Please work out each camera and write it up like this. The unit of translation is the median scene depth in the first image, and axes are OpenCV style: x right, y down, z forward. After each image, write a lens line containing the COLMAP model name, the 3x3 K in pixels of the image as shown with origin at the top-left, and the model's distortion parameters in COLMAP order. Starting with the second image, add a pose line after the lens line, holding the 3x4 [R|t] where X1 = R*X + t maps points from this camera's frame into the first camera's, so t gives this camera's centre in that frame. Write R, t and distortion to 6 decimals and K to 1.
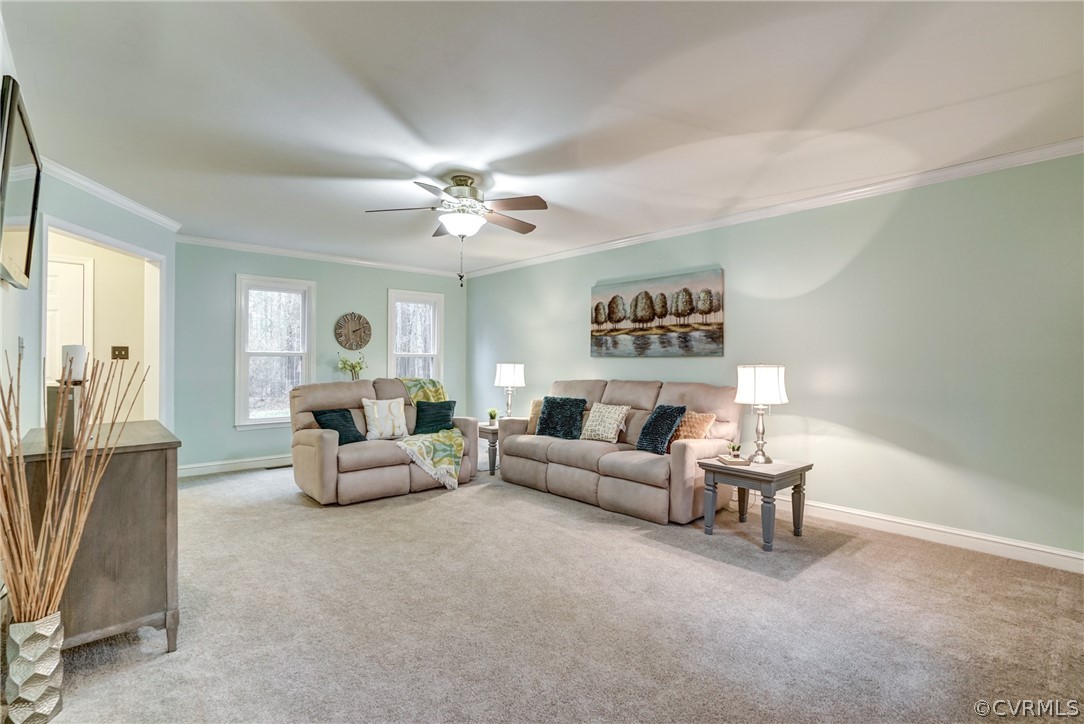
lens RADIAL K [[500.2, 0, 546.5], [0, 500.2, 358.0], [0, 0, 1]] dist [-0.037772, 0.020184]
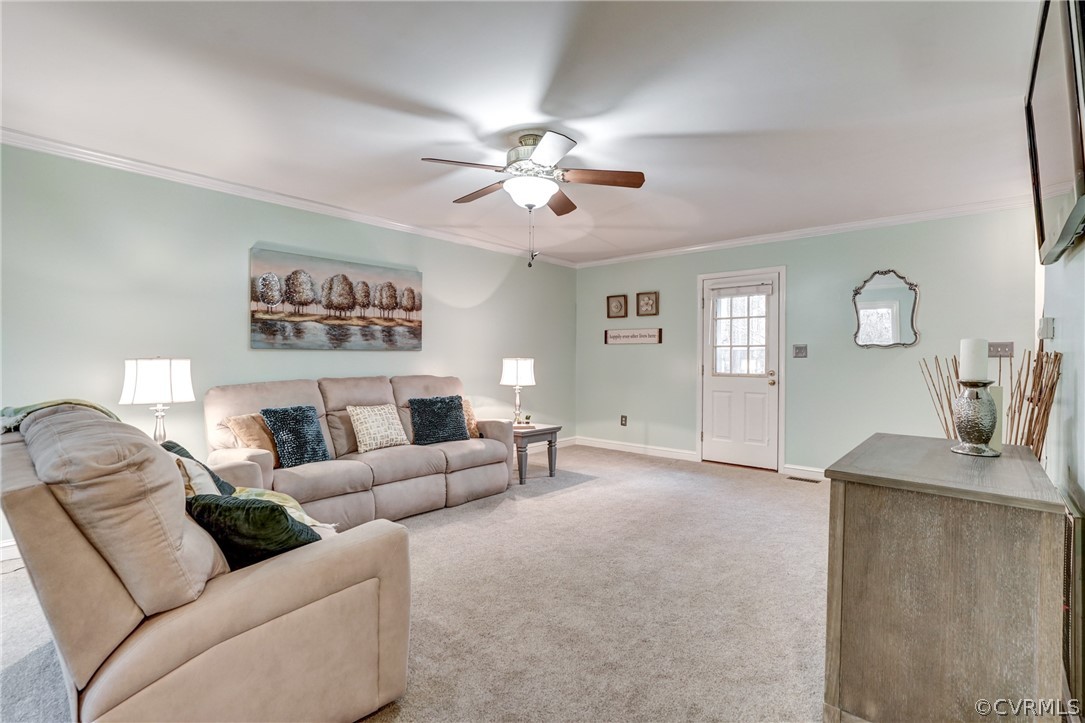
lens RADIAL K [[500.7, 0, 547.0], [0, 500.7, 357.5], [0, 0, 1]] dist [-0.037772, 0.020184]
pose [[-0.095589, -0.008566, 0.995384, -0.732437], [-0.013387, 0.999884, 0.007320, -0.000461], [-0.995331, -0.012626, -0.095692, 0.761346]]
